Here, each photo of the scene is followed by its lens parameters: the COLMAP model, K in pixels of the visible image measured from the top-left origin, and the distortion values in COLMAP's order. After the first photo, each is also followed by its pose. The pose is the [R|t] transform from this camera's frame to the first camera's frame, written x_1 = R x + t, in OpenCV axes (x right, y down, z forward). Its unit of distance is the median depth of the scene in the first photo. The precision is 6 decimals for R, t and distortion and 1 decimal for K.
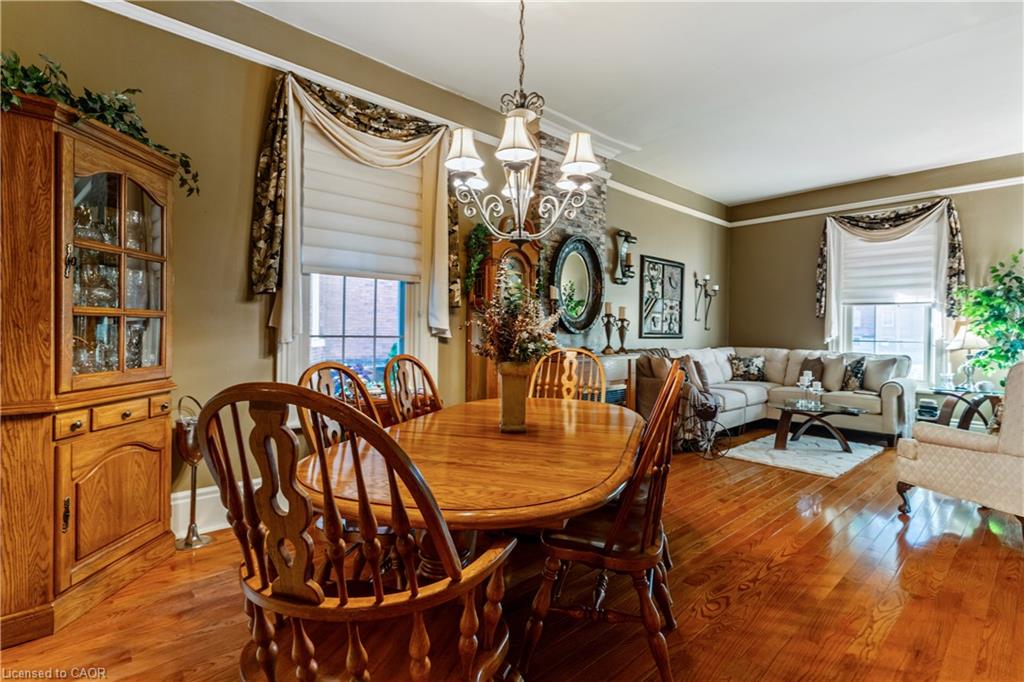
lens RADIAL K [[500.1, 0, 510.3], [0, 500.1, 338.9], [0, 0, 1]] dist [0.001614, 0.001156]
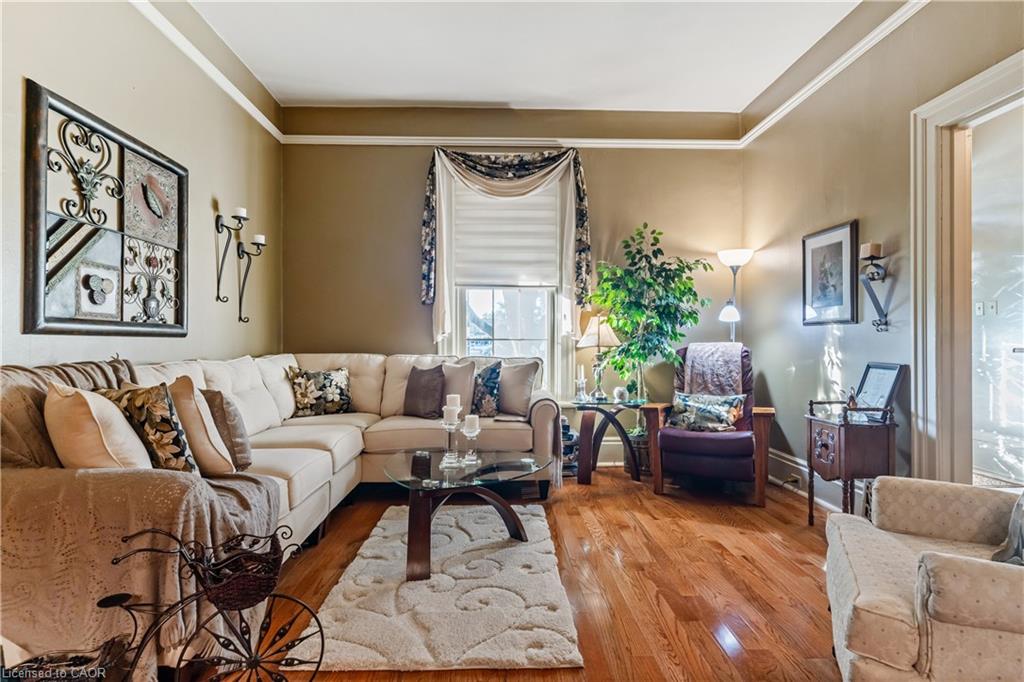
lens RADIAL K [[500.1, 0, 510.3], [0, 500.1, 338.9], [0, 0, 1]] dist [0.001614, 0.001156]
pose [[0.649752, -0.005210, 0.760129, 0.205685], [0.019334, 0.999766, -0.009674, 0.011367], [-0.759901, 0.020982, 0.649701, 0.520783]]
